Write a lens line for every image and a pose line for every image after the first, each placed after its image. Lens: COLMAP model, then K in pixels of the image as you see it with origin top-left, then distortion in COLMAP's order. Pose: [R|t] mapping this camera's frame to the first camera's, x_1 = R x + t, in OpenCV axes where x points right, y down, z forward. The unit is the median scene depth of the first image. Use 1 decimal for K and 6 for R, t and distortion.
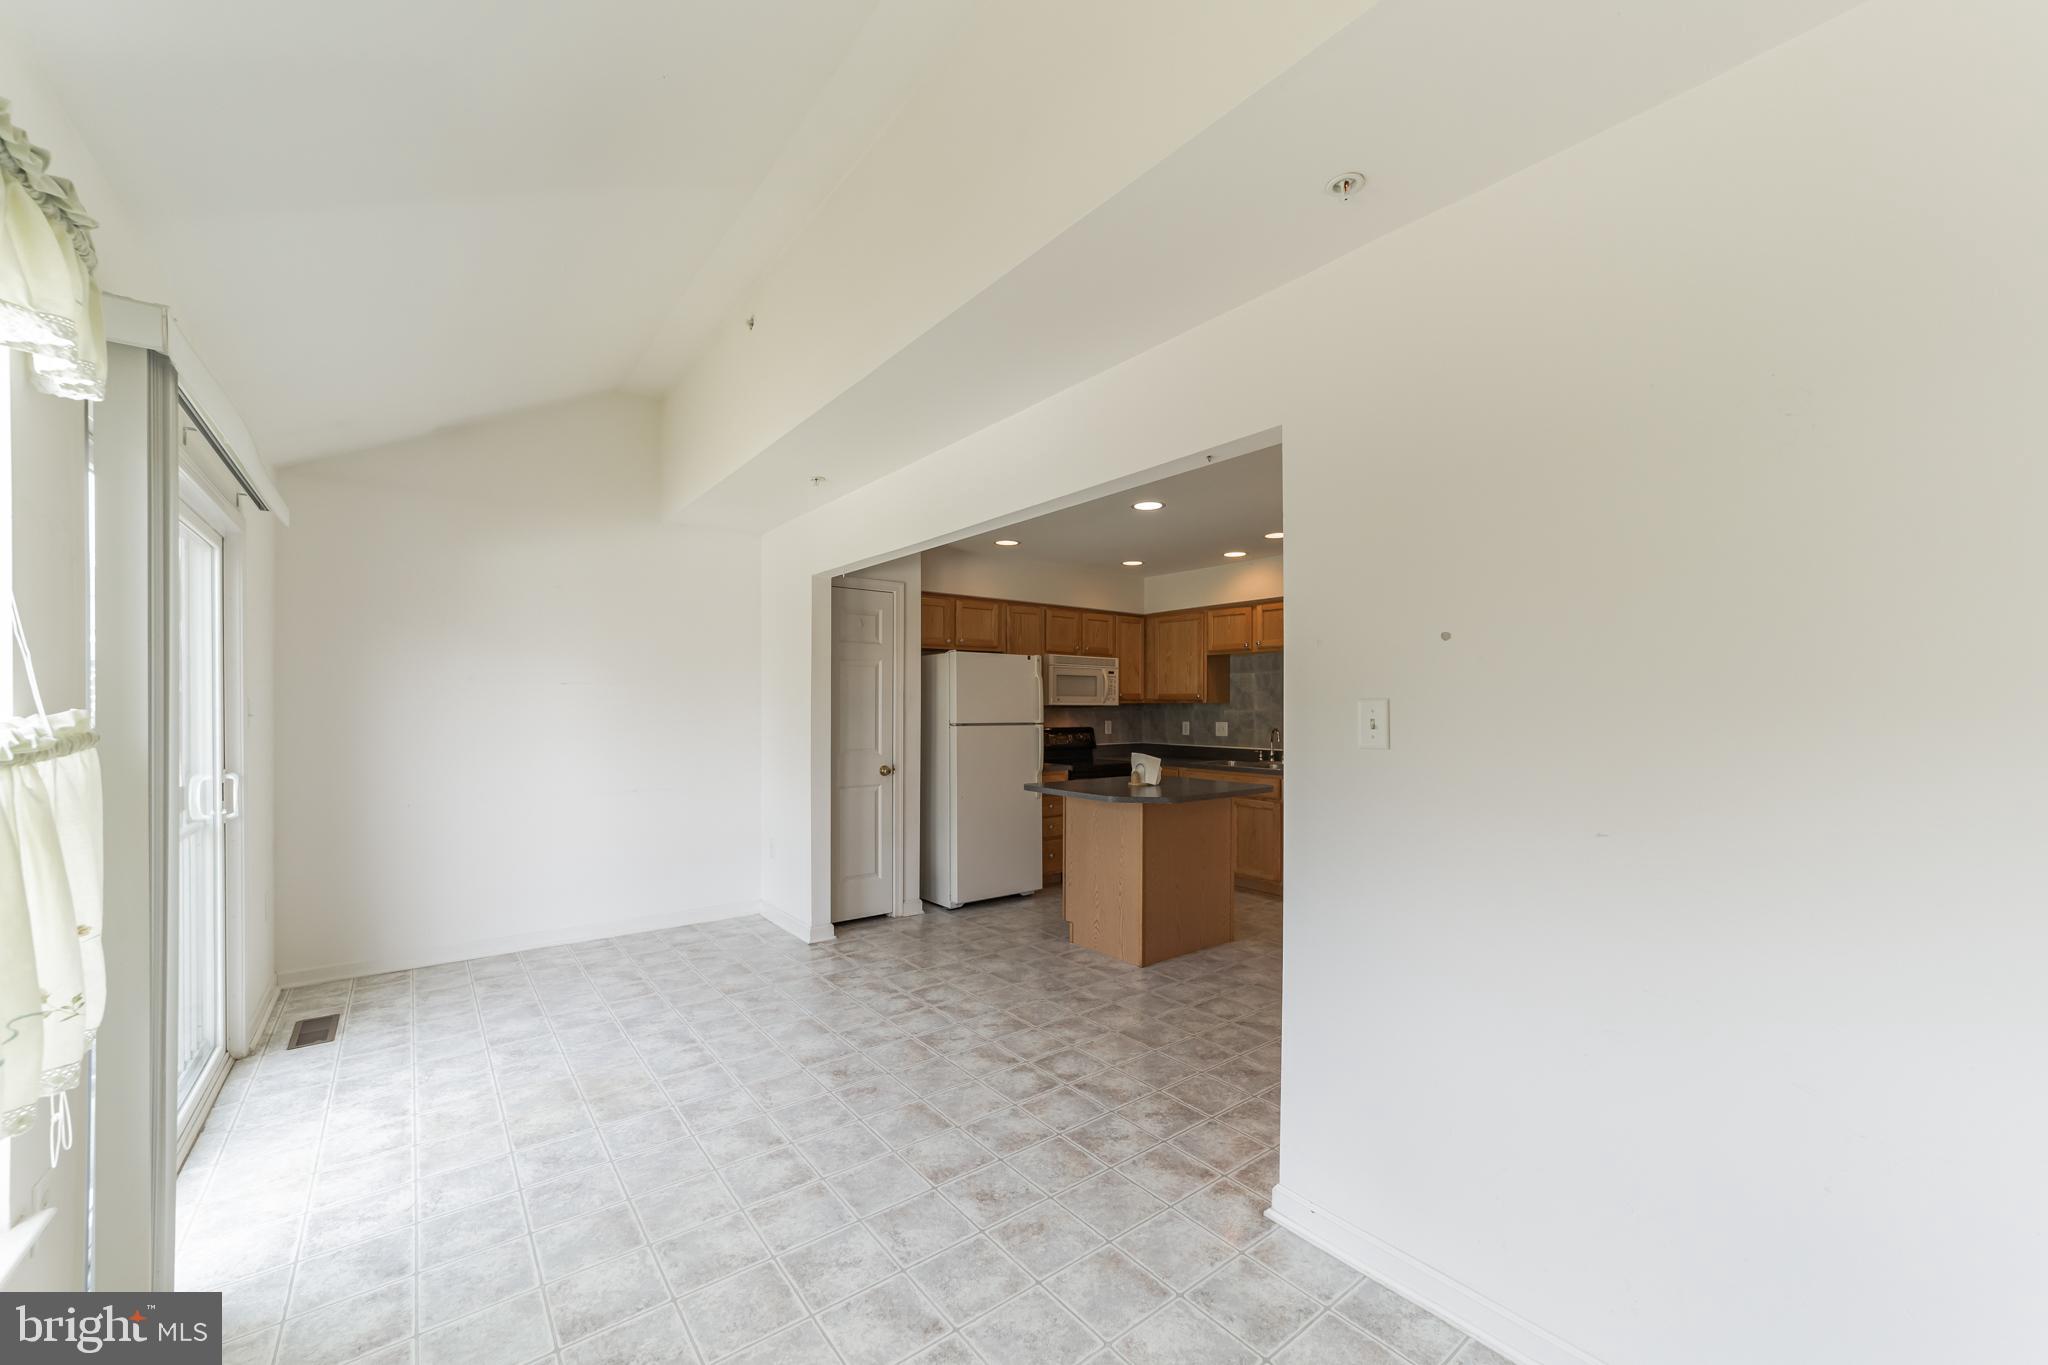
lens RADIAL K [[821.9, 0, 1043.3], [0, 821.9, 711.6], [0, 0, 1]] dist [-0.007341, 0.003686]
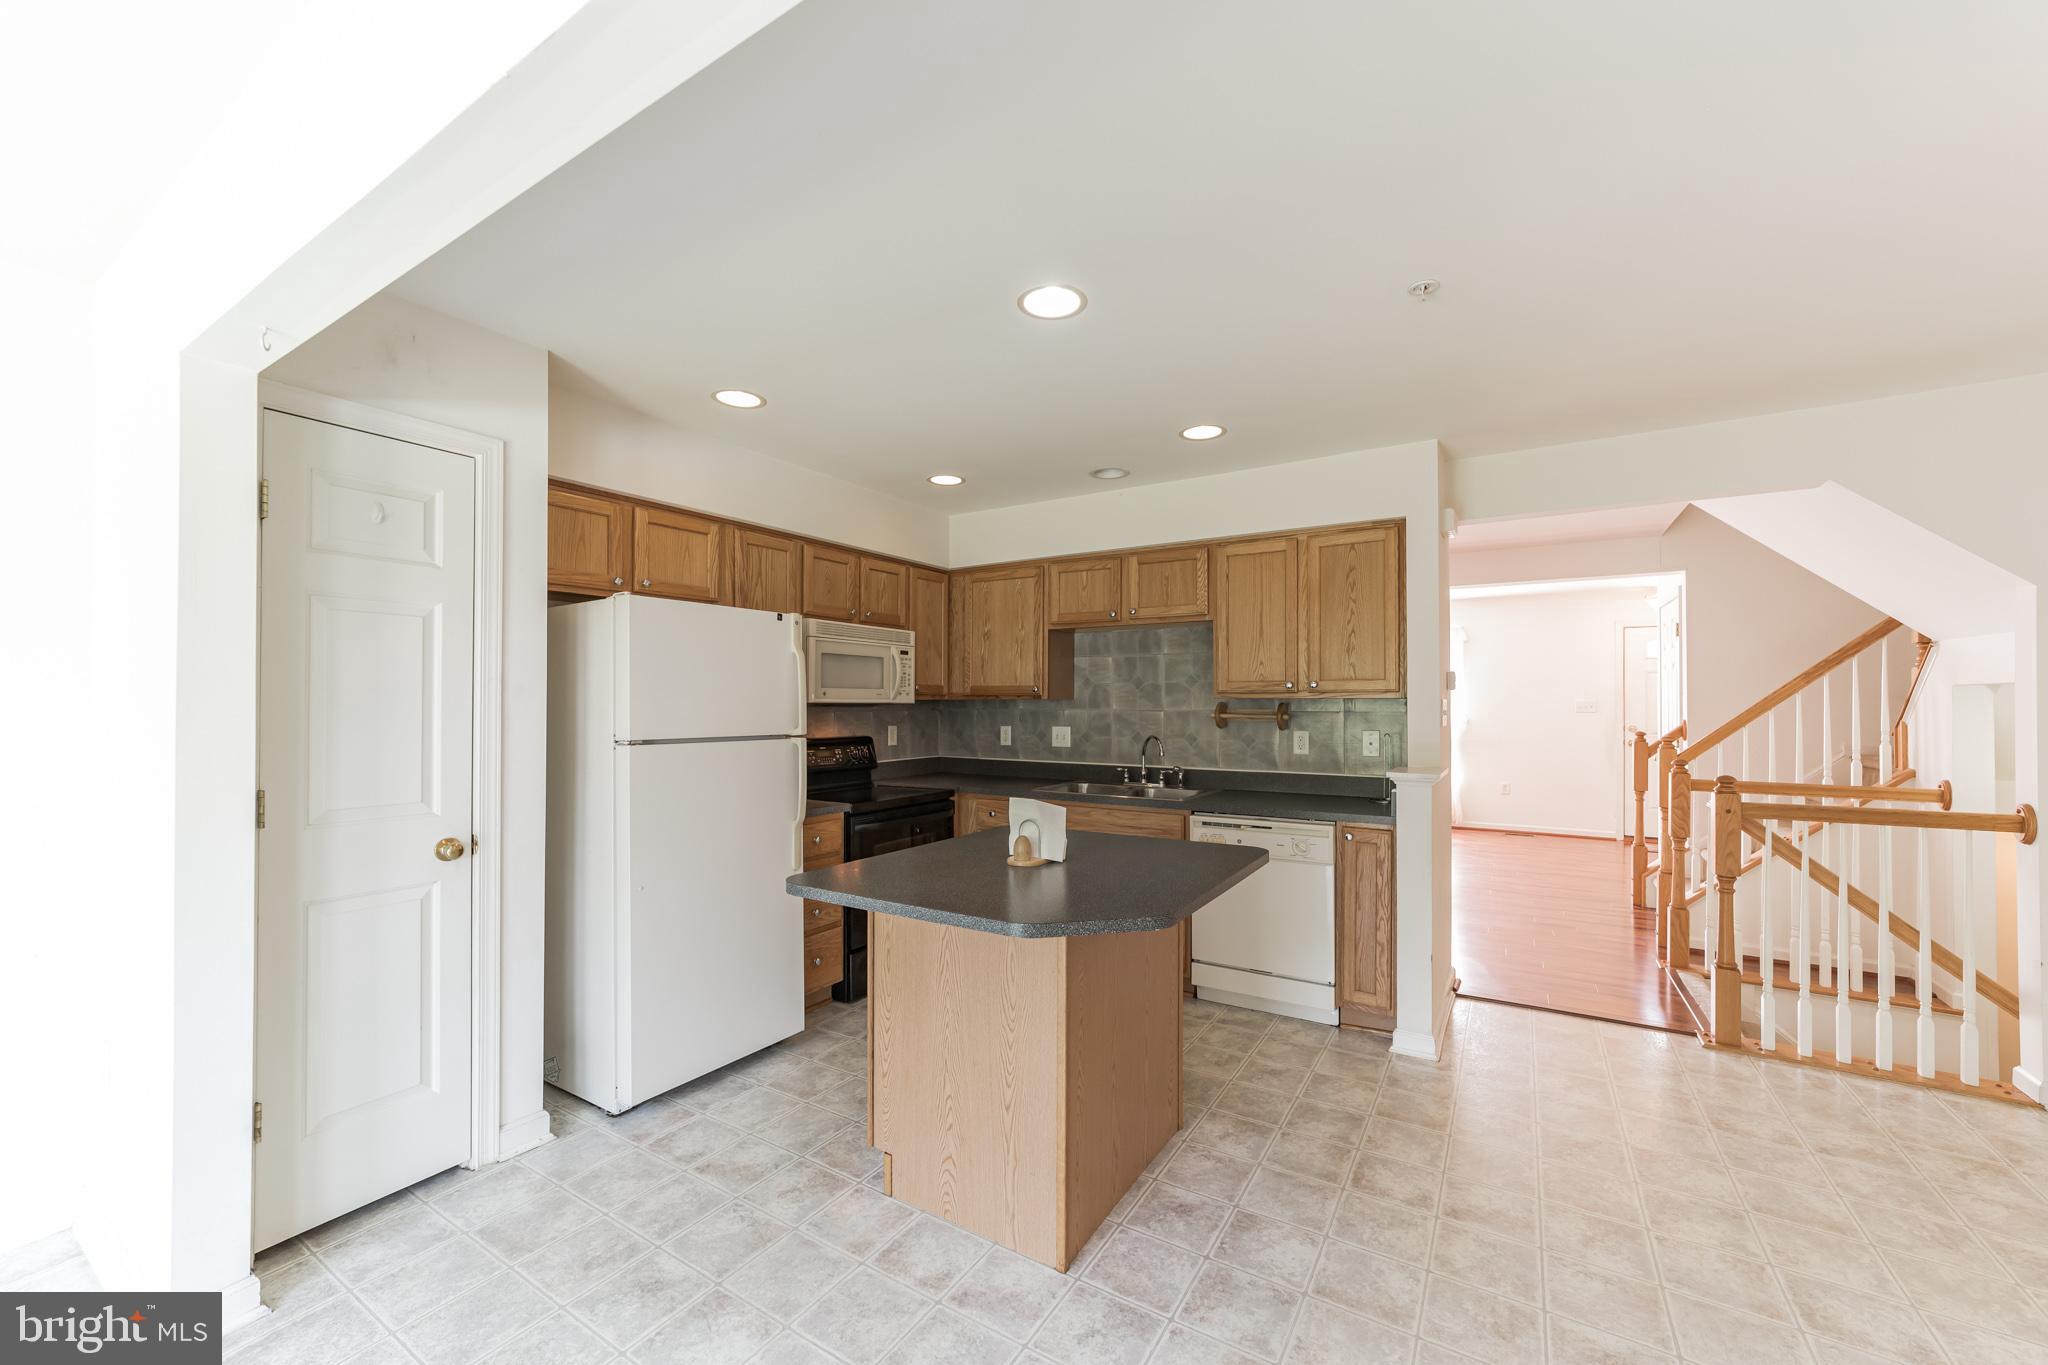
lens RADIAL K [[821.9, 0, 1054.9], [0, 821.9, 697.4], [0, 0, 1]] dist [-0.007341, 0.003686]
pose [[0.940959, 0.000489, 0.338520, -0.028320], [0.004378, 0.999898, -0.013615, -0.003109], [-0.338492, 0.014293, 0.940861, 0.392388]]
